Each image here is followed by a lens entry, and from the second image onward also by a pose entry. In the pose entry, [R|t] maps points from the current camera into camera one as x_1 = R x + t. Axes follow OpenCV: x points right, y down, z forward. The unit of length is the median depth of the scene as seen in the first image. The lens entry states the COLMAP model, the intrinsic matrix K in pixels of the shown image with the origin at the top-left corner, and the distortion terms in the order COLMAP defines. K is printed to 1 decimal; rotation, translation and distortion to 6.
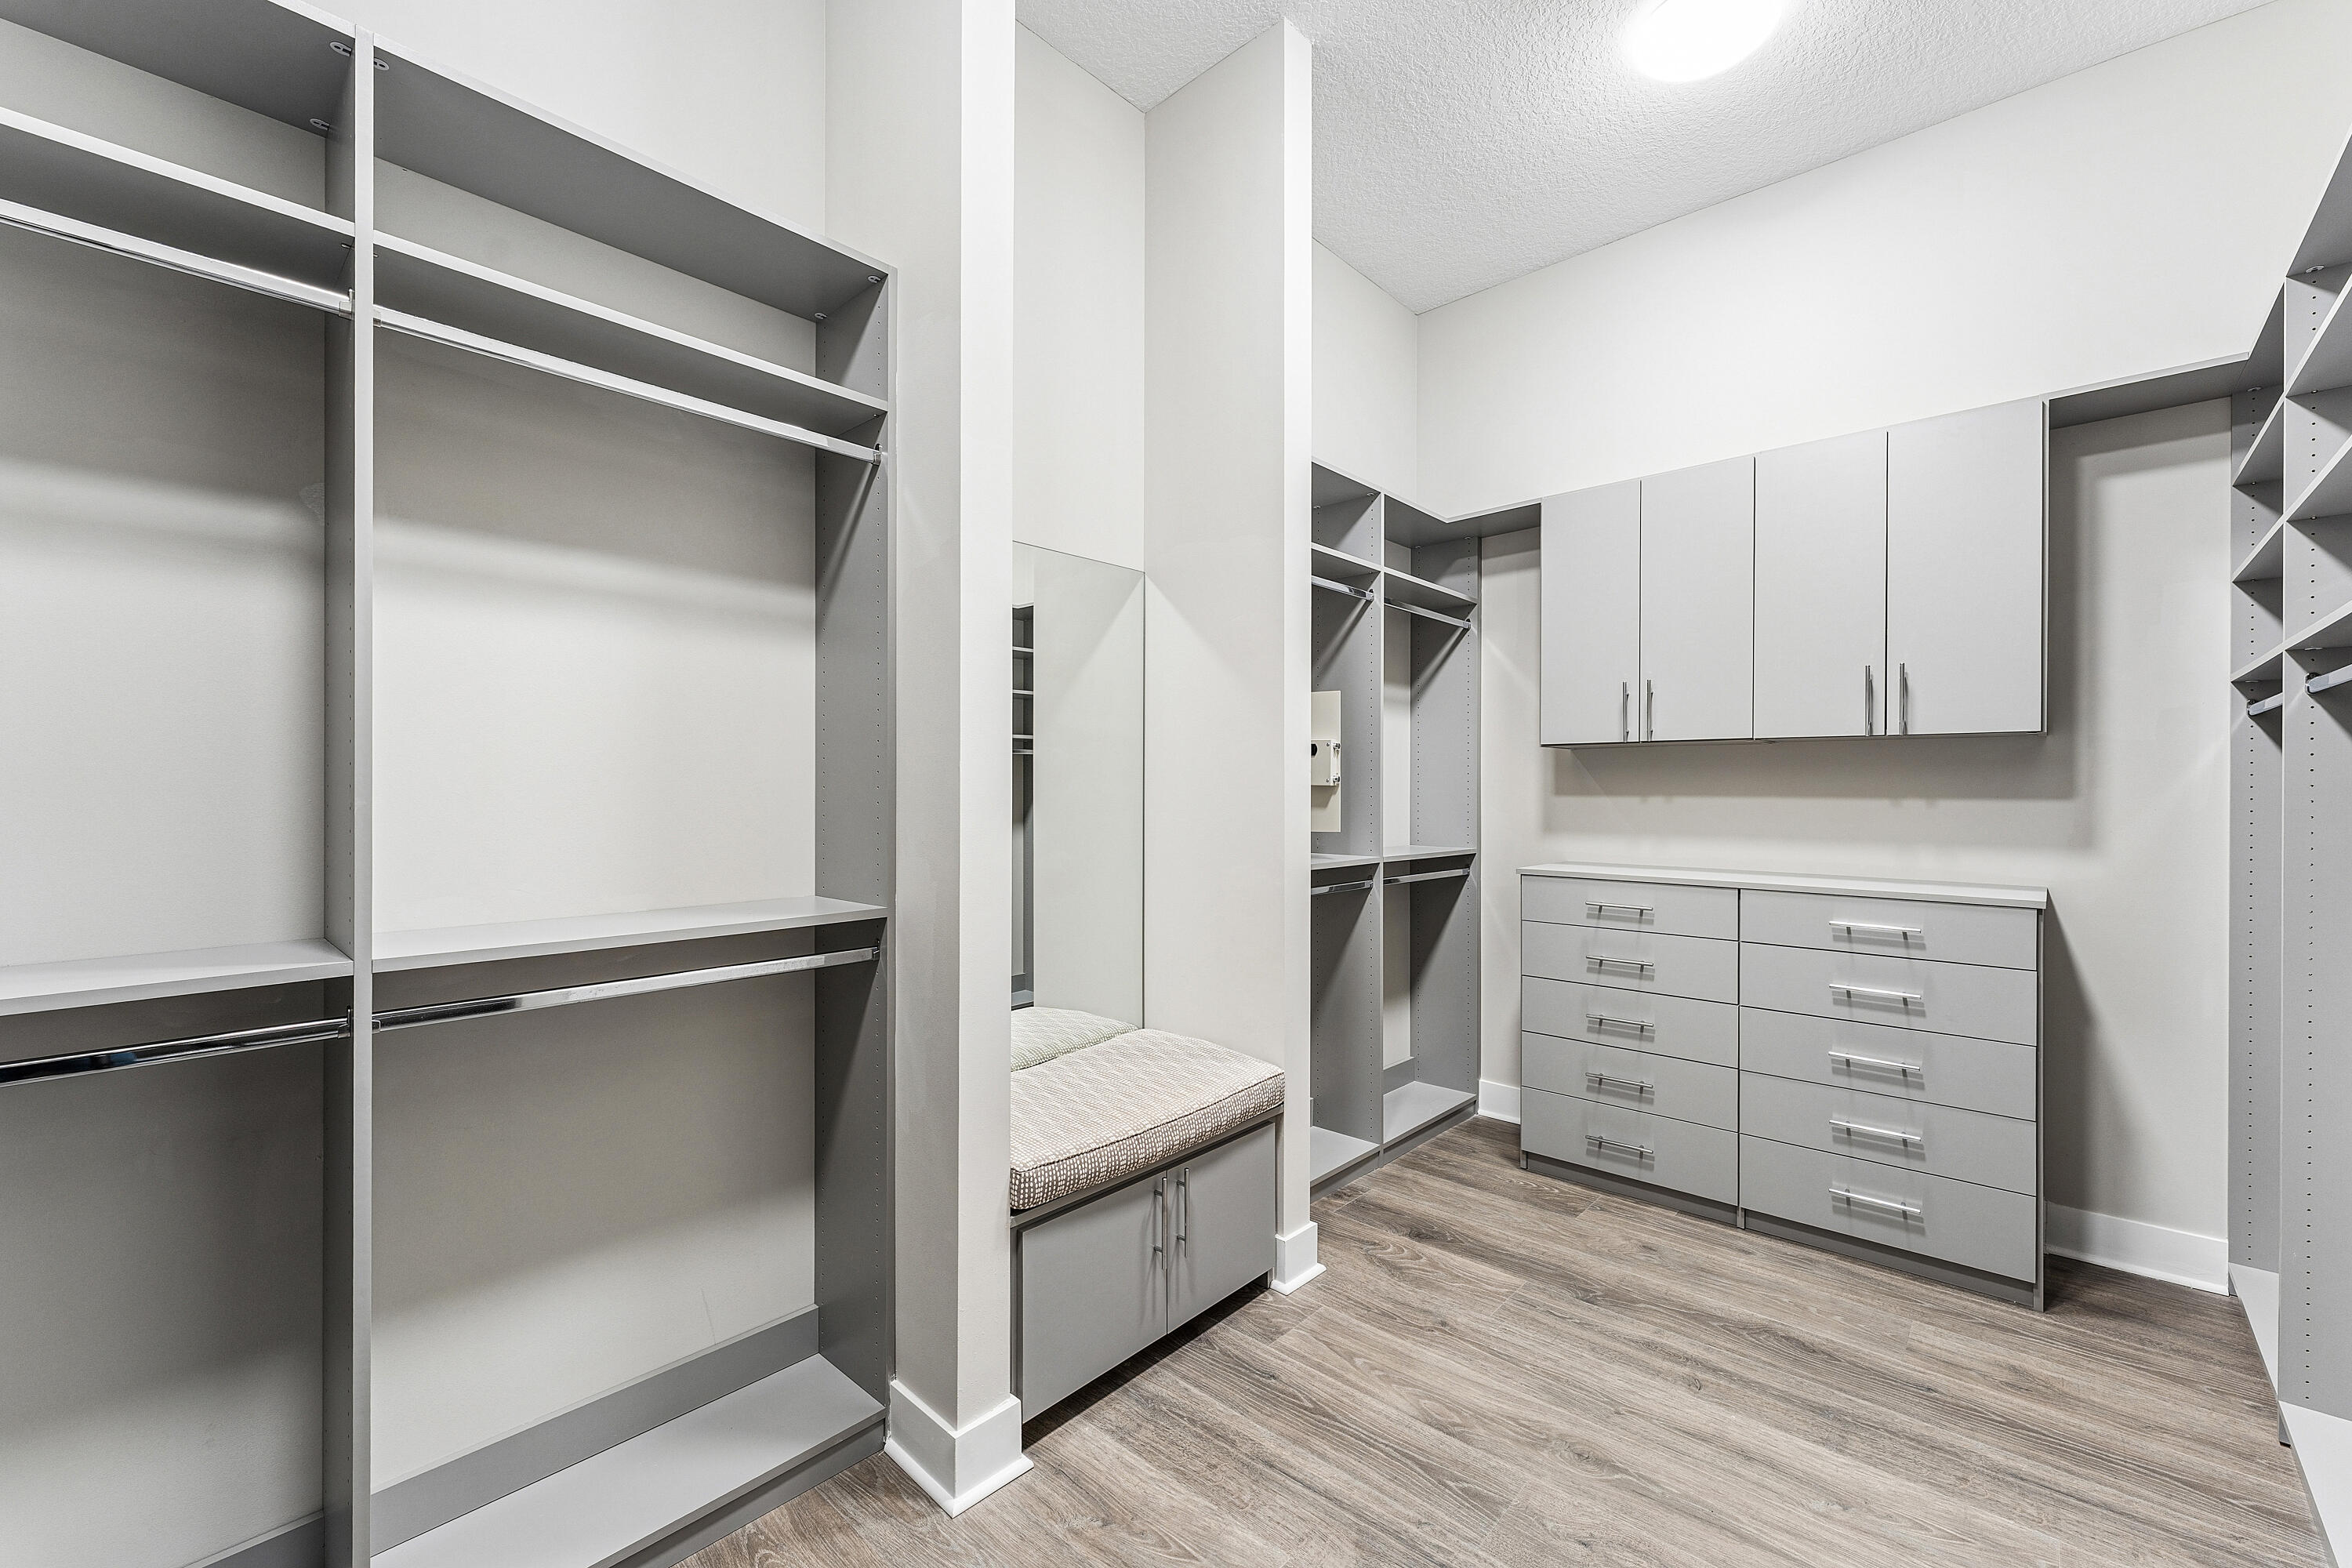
lens RADIAL K [[965.5, 0, 1188.7], [0, 965.5, 781.3], [0, 0, 1]] dist [0.004505, -0.001123]
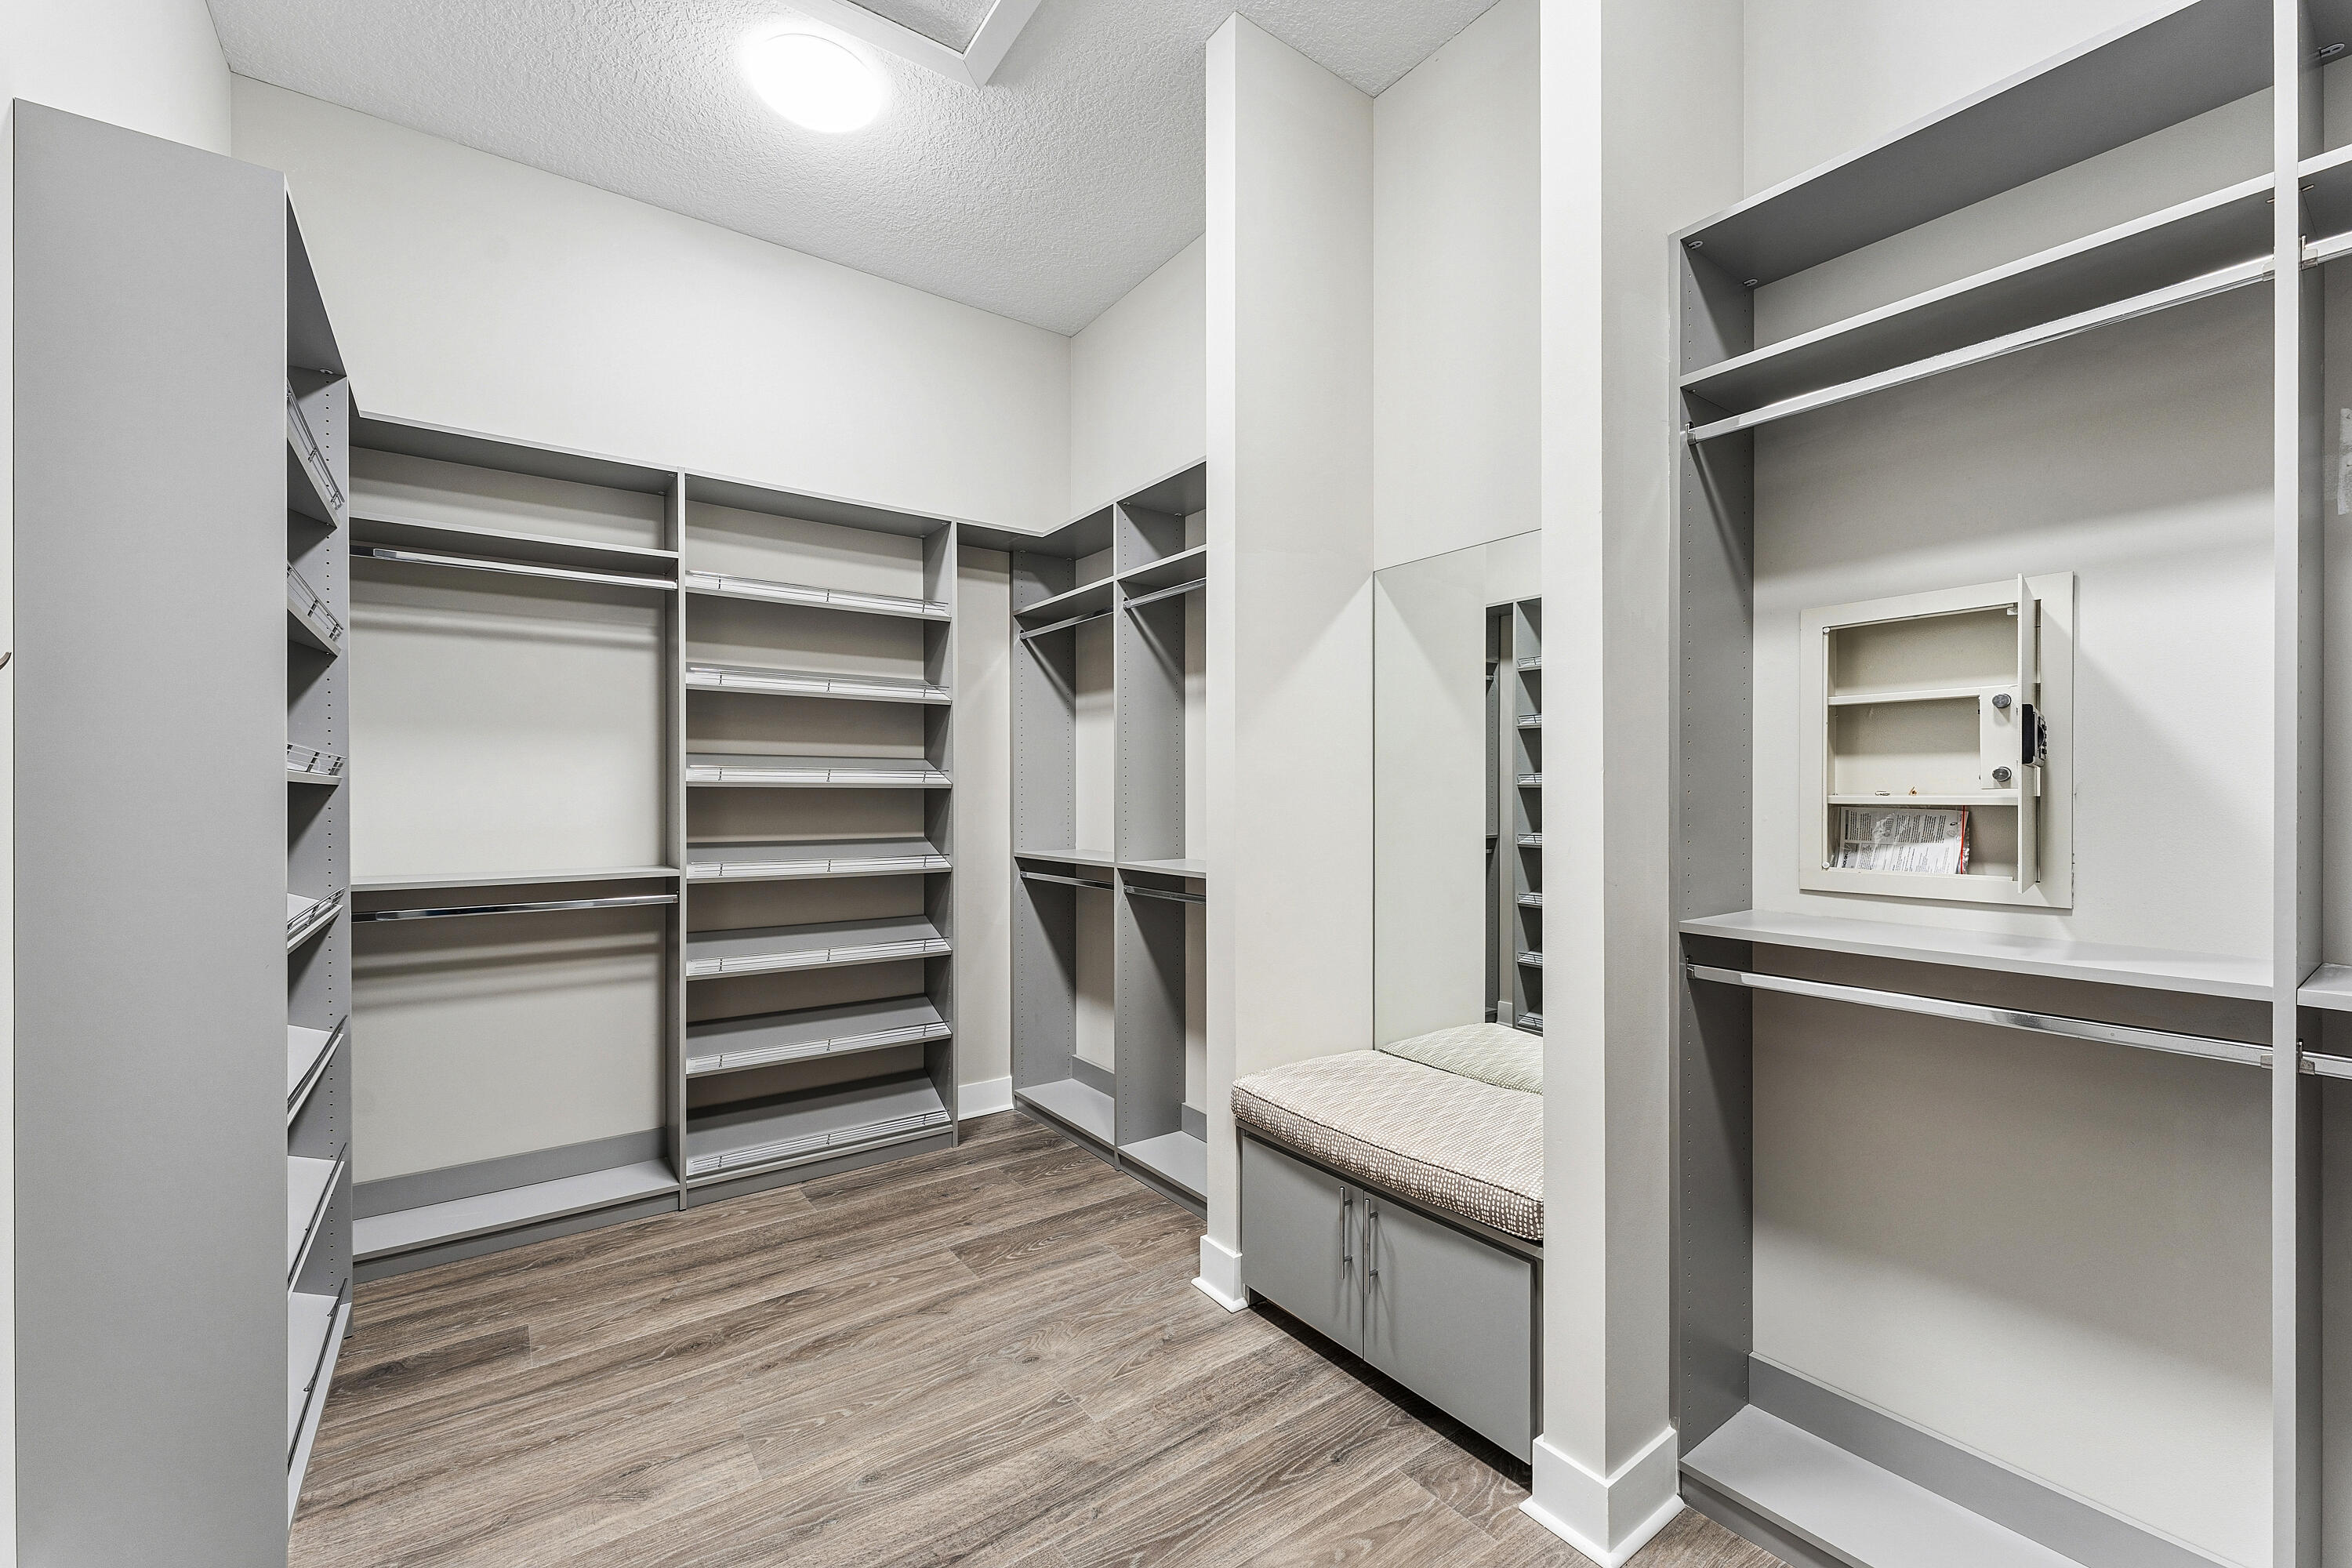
lens RADIAL K [[965.5, 0, 1183.5], [0, 965.5, 816.6], [0, 0, 1]] dist [0.004505, -0.001123]
pose [[-0.213918, 0.008673, -0.976813, 1.029402], [-0.002686, 0.999952, 0.009467, 0.023499], [0.976848, 0.004649, -0.213884, 1.111570]]
